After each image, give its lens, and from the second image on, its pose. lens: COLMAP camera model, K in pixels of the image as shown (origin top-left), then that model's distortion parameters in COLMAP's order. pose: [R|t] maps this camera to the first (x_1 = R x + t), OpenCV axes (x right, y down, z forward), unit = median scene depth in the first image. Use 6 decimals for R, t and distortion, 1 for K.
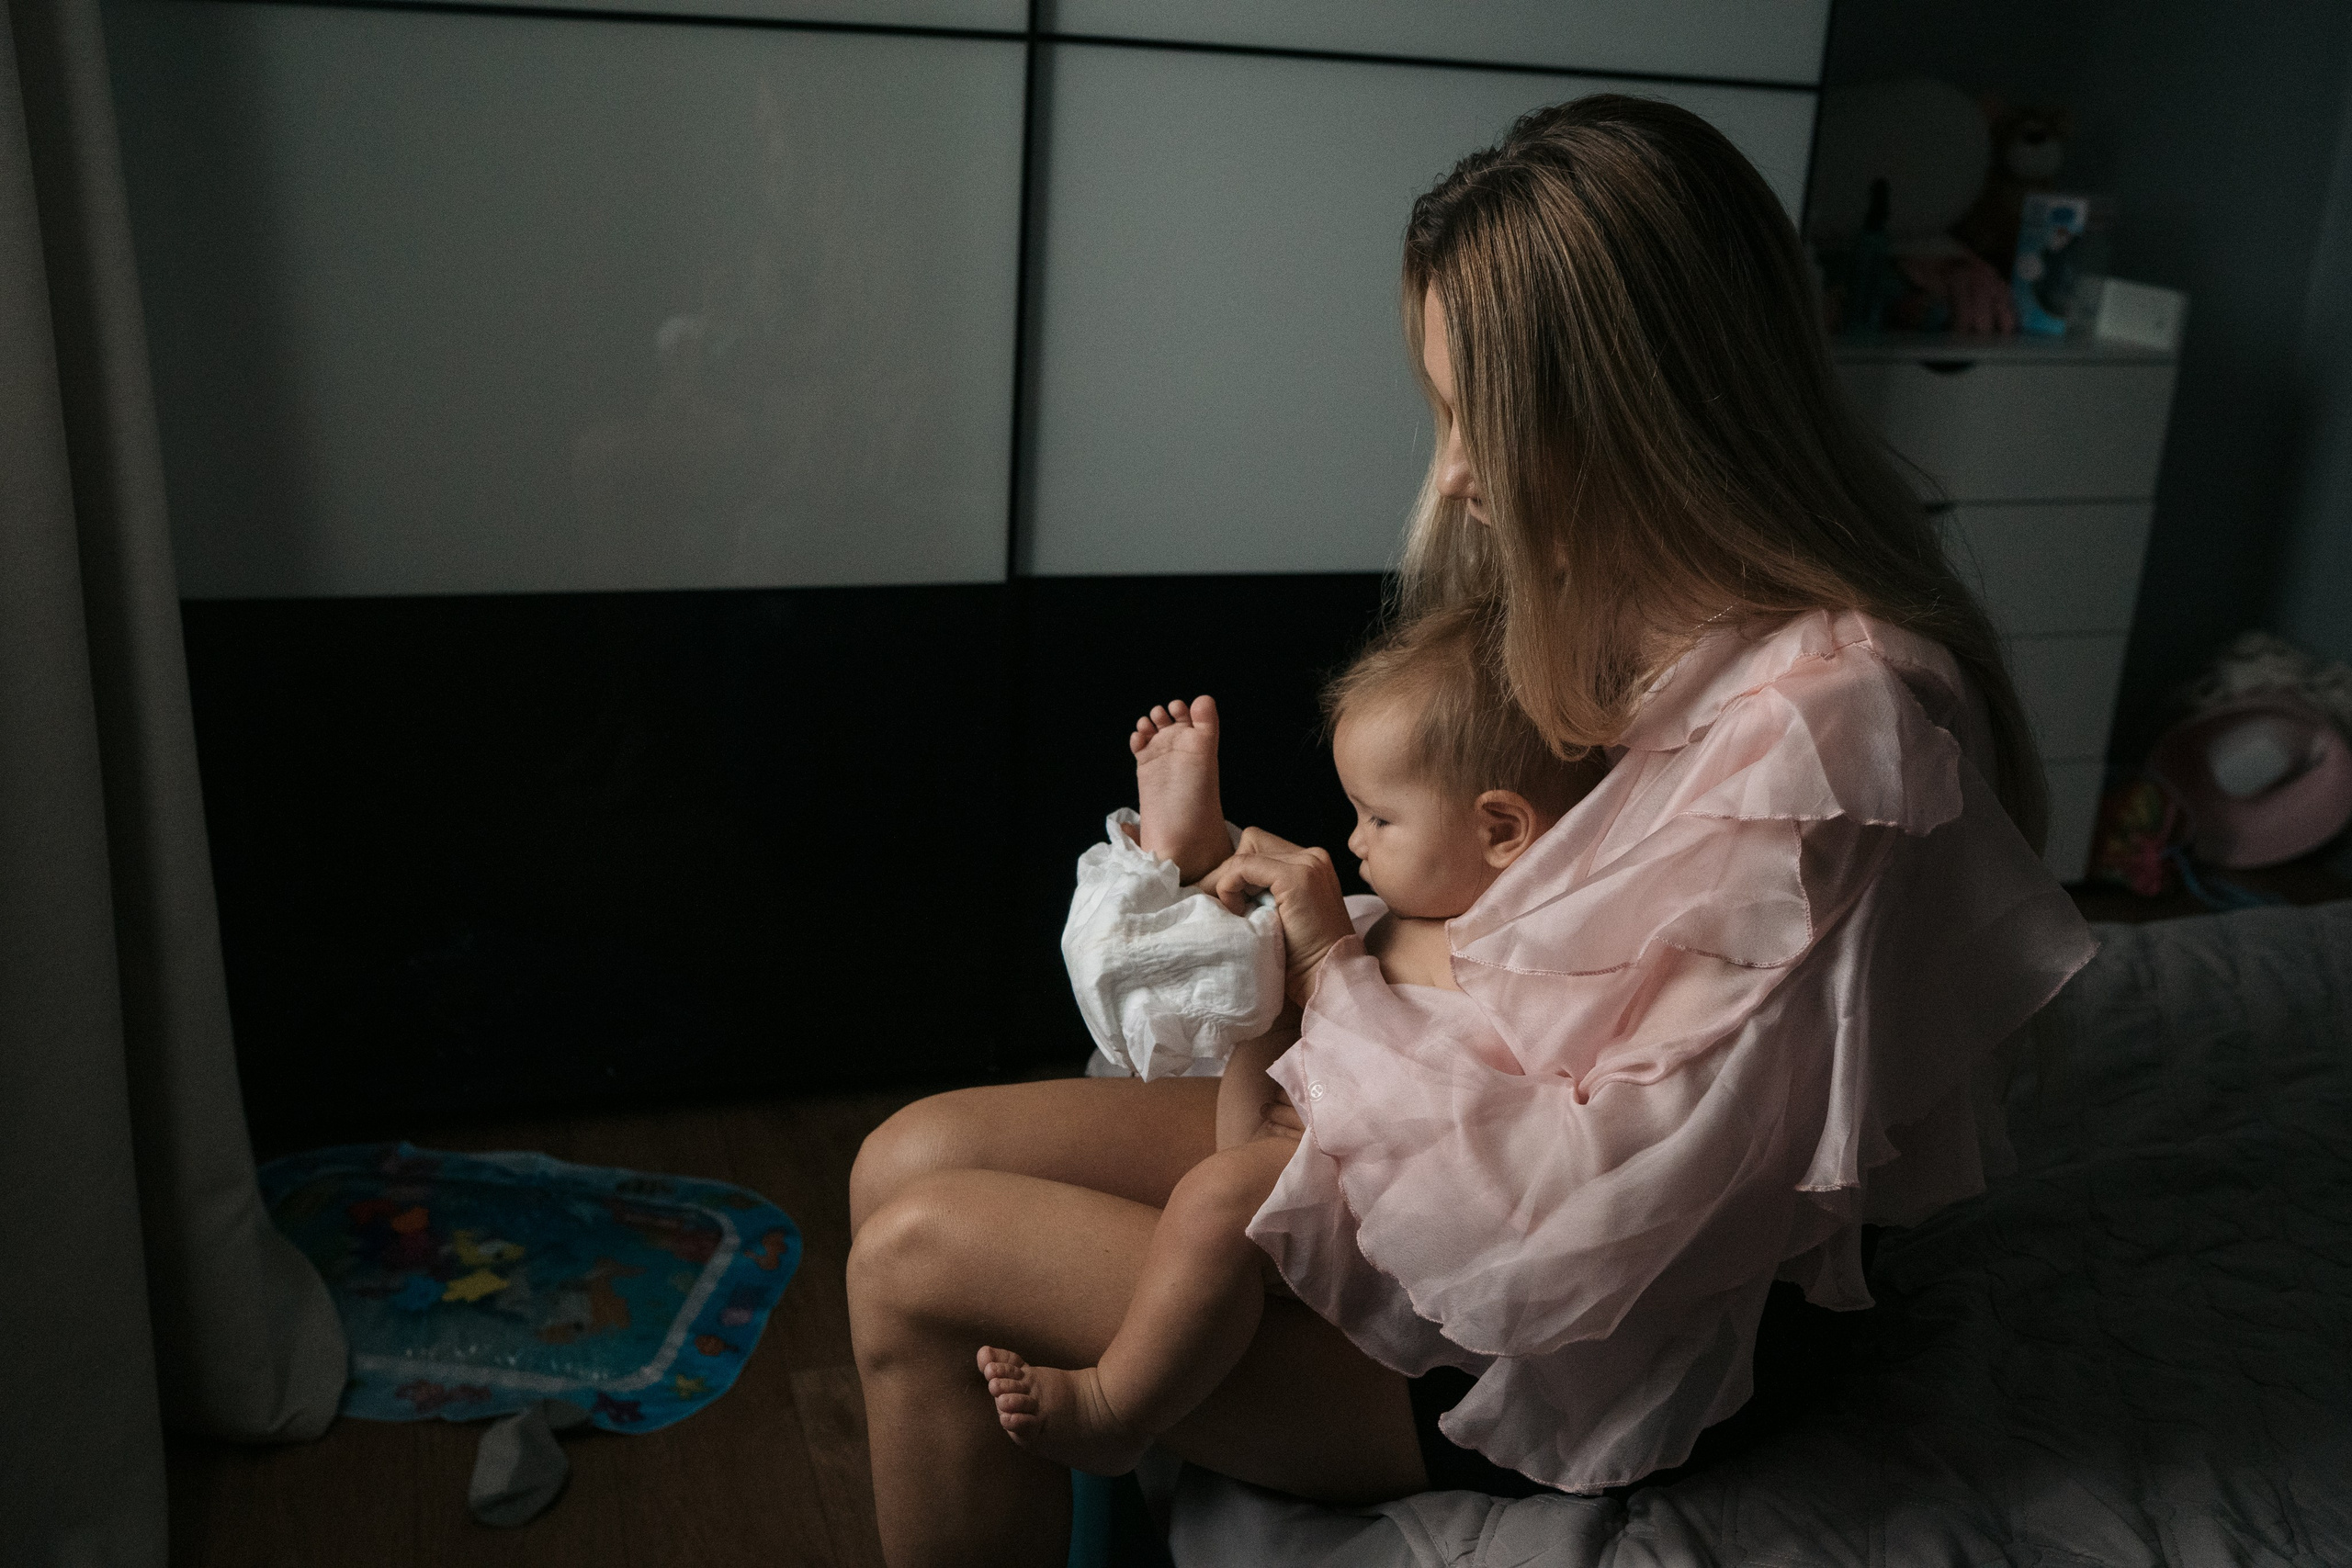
lens RADIAL K [[2307.6, 0, 1176.0], [0, 2307.6, 784.0], [0, 0, 1]] dist [-0.041636, 0.176361]
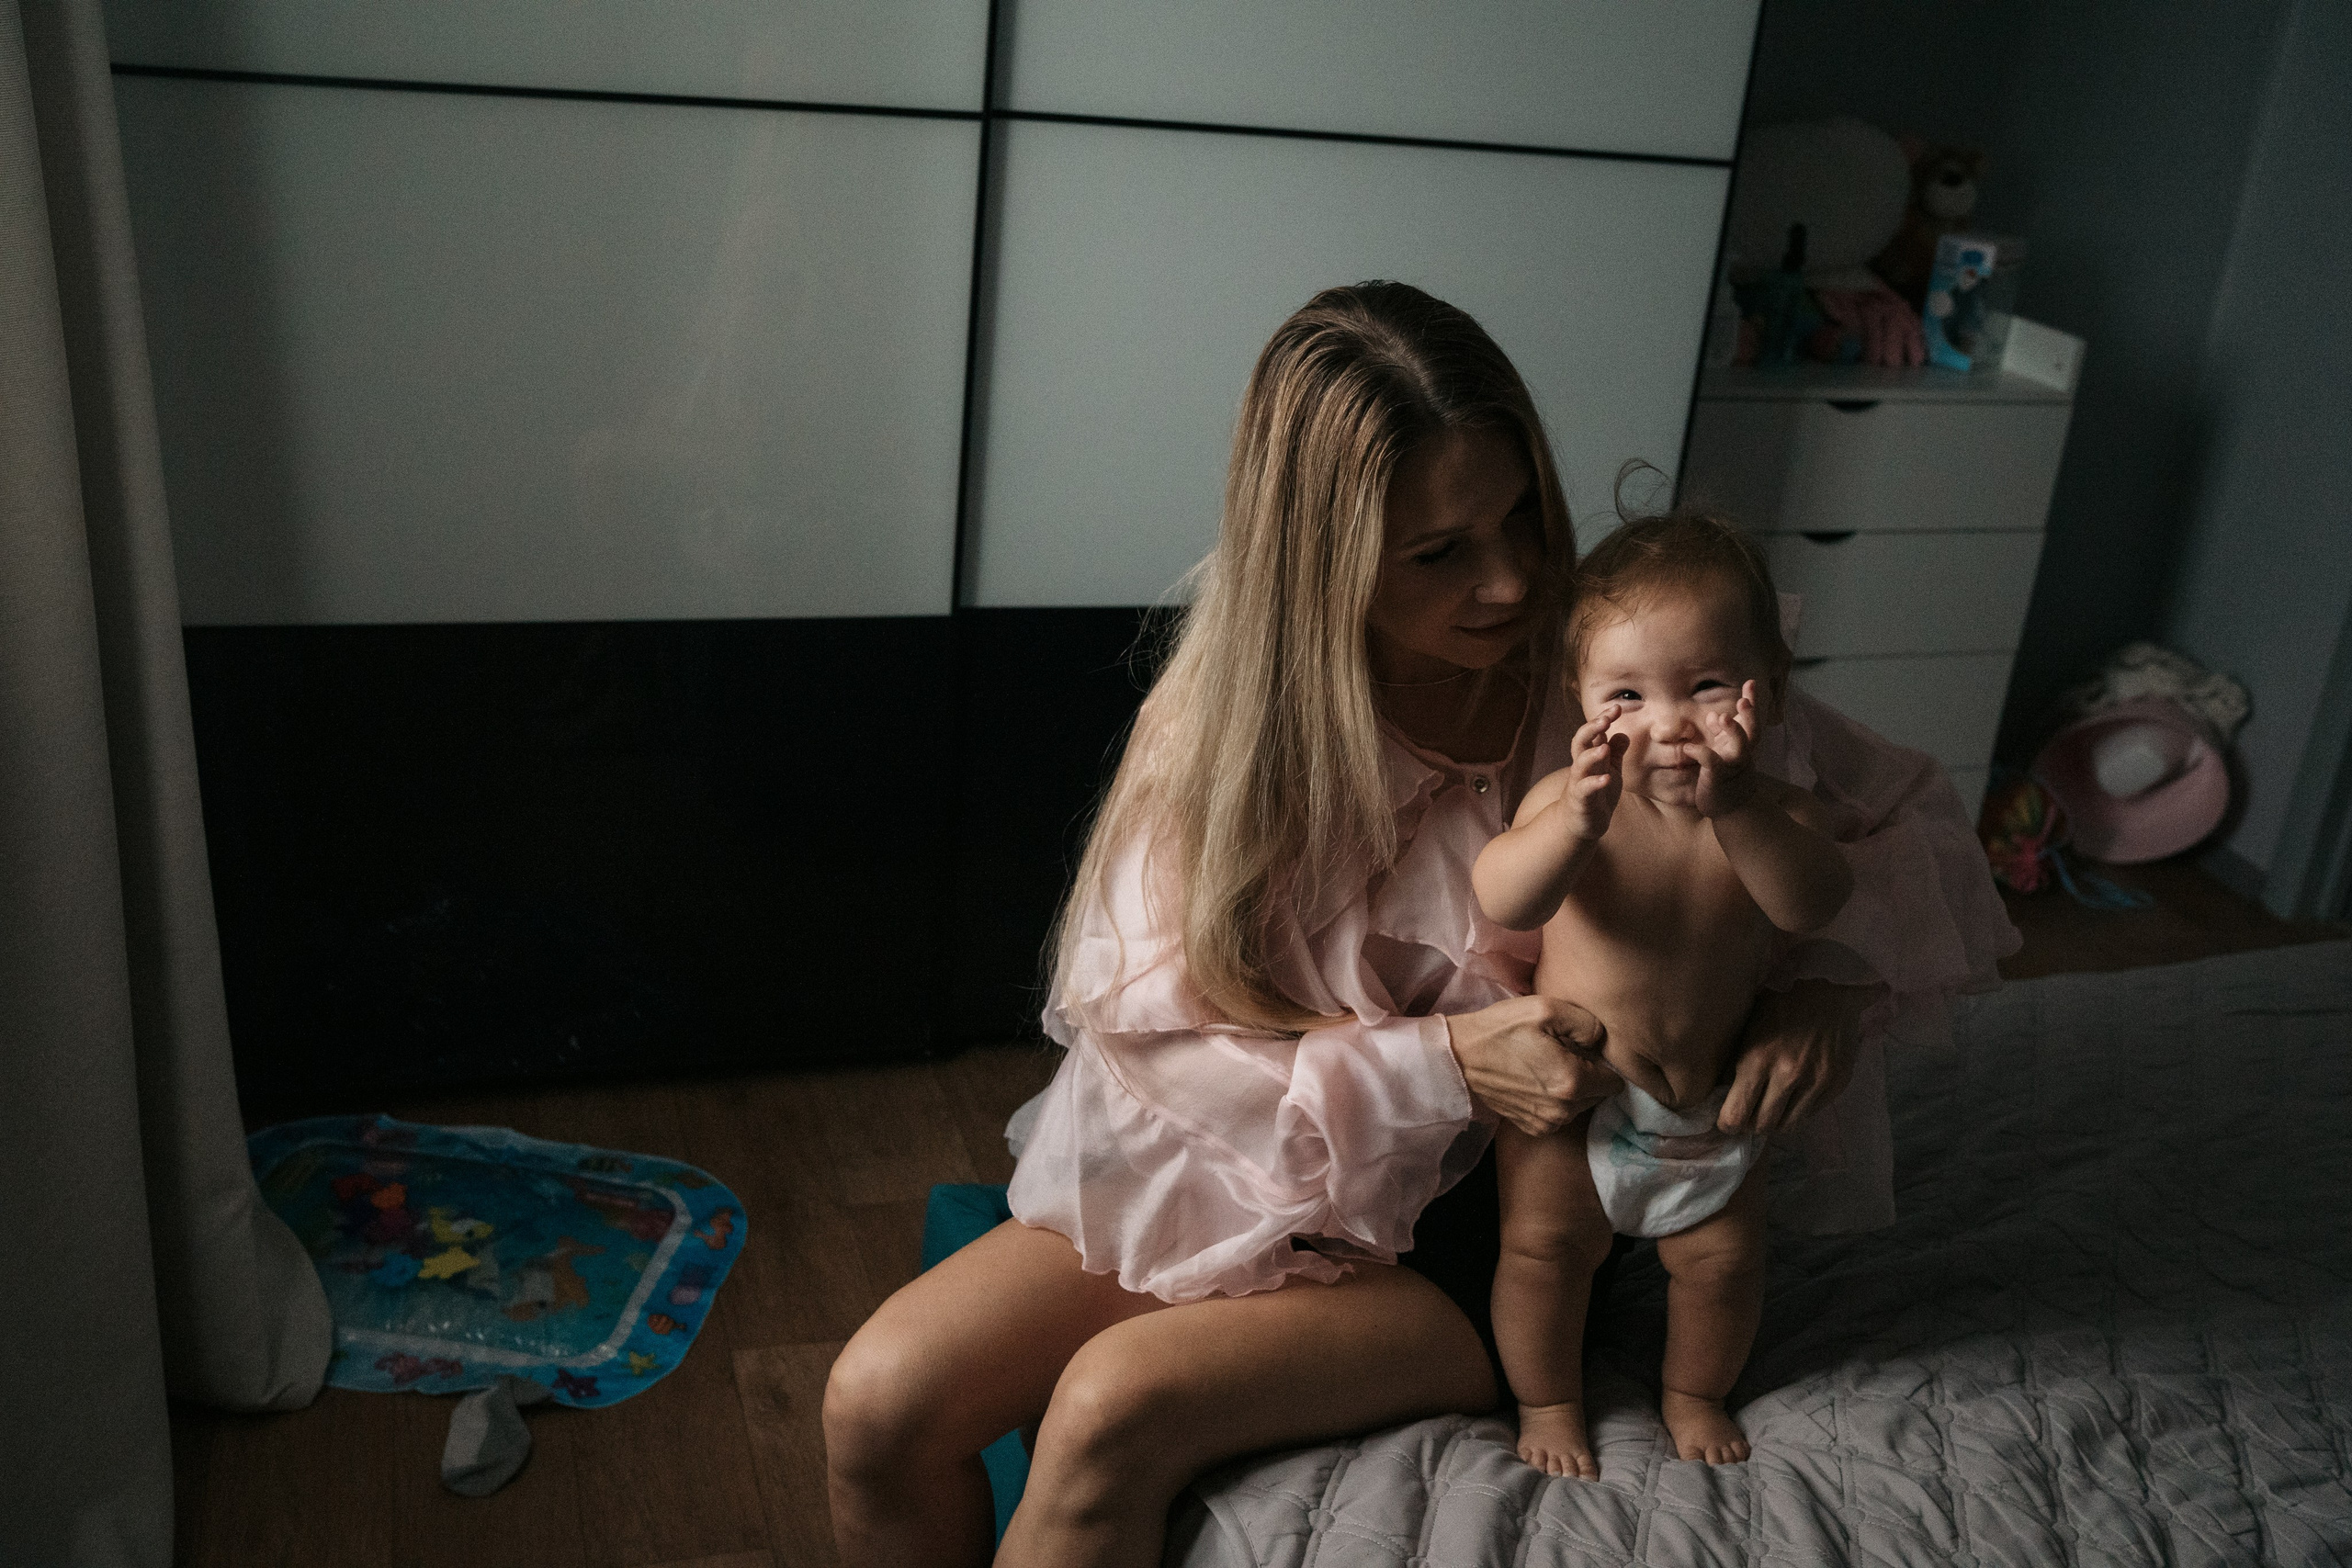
lens RADIAL K [[2307.6, 0, 1176.0], [0, 2307.6, 784.0], [0, 0, 1]] dist [-0.041636, 0.176361]
pose [[0.999412, 0.031576, 0.013386, 0.020622], [-0.032393, 0.997294, 0.065997, -0.090374], [-0.011266, -0.066392, 0.997730, -0.083777]]
